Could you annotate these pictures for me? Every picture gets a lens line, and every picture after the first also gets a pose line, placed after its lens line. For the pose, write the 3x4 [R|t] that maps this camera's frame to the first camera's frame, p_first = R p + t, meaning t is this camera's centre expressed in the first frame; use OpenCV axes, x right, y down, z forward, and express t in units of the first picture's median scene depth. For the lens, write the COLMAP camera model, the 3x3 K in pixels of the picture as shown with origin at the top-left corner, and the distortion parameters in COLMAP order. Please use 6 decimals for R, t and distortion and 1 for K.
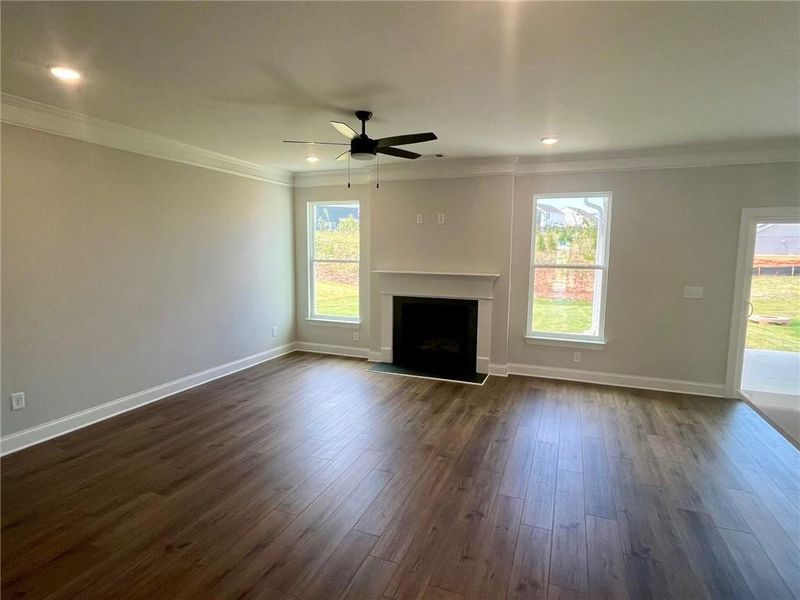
lens RADIAL K [[437.8, 0, 400.0], [0, 437.8, 300.0], [0, 0, 1]] dist [0.006790, 0.000218]
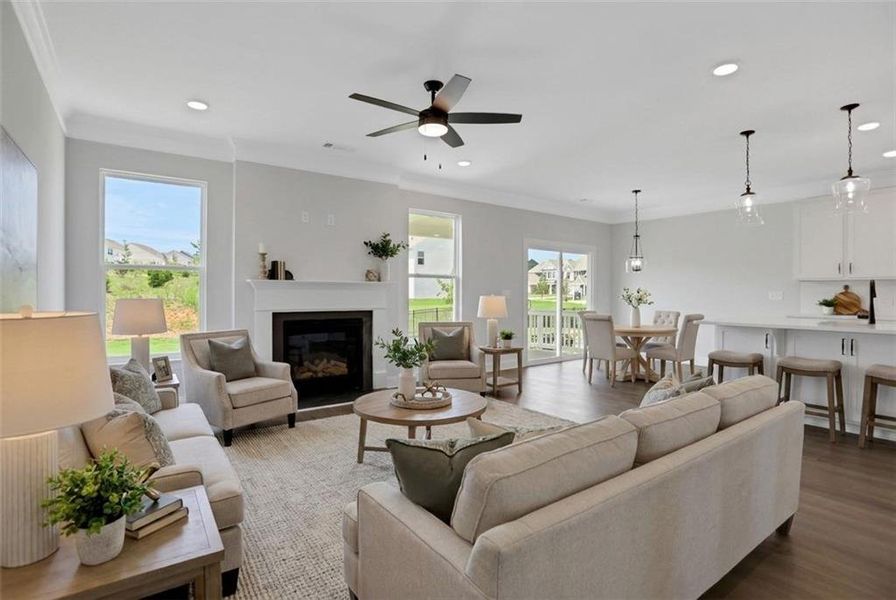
lens RADIAL K [[447.2, 0, 452.0], [0, 447.2, 292.0], [0, 0, 1]] dist [-0.069838, 0.031619]
pose [[0.525117, -0.004528, 0.851018, -0.592863], [0.100631, 0.993301, -0.056809, 0.035553], [-0.845059, 0.115470, 0.522055, 0.387460]]
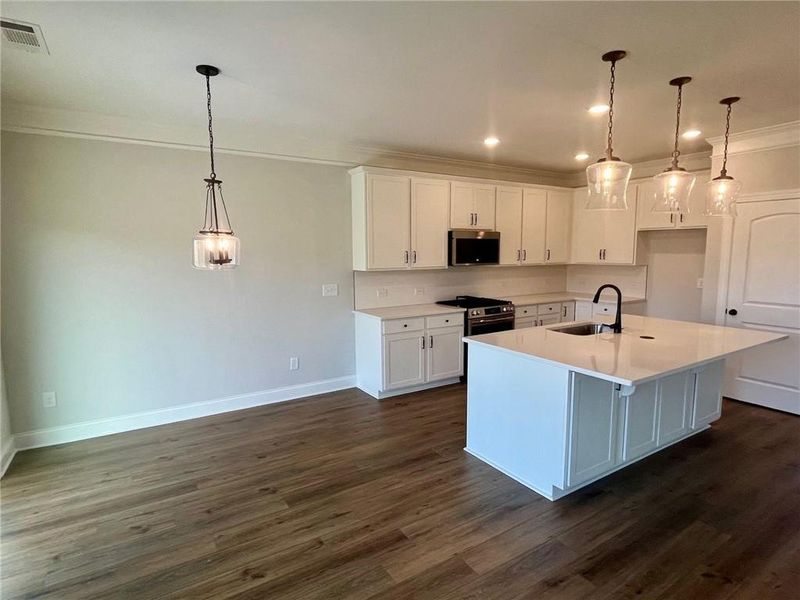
lens RADIAL K [[432.8, 0, 401.0], [0, 432.8, 302.3], [0, 0, 1]] dist [-0.000429, -0.000378]
pose [[-0.804294, -0.078345, 0.589044, 0.272309], [0.067240, 0.972905, 0.221211, -0.101653], [-0.590415, 0.217526, -0.777234, 0.897532]]
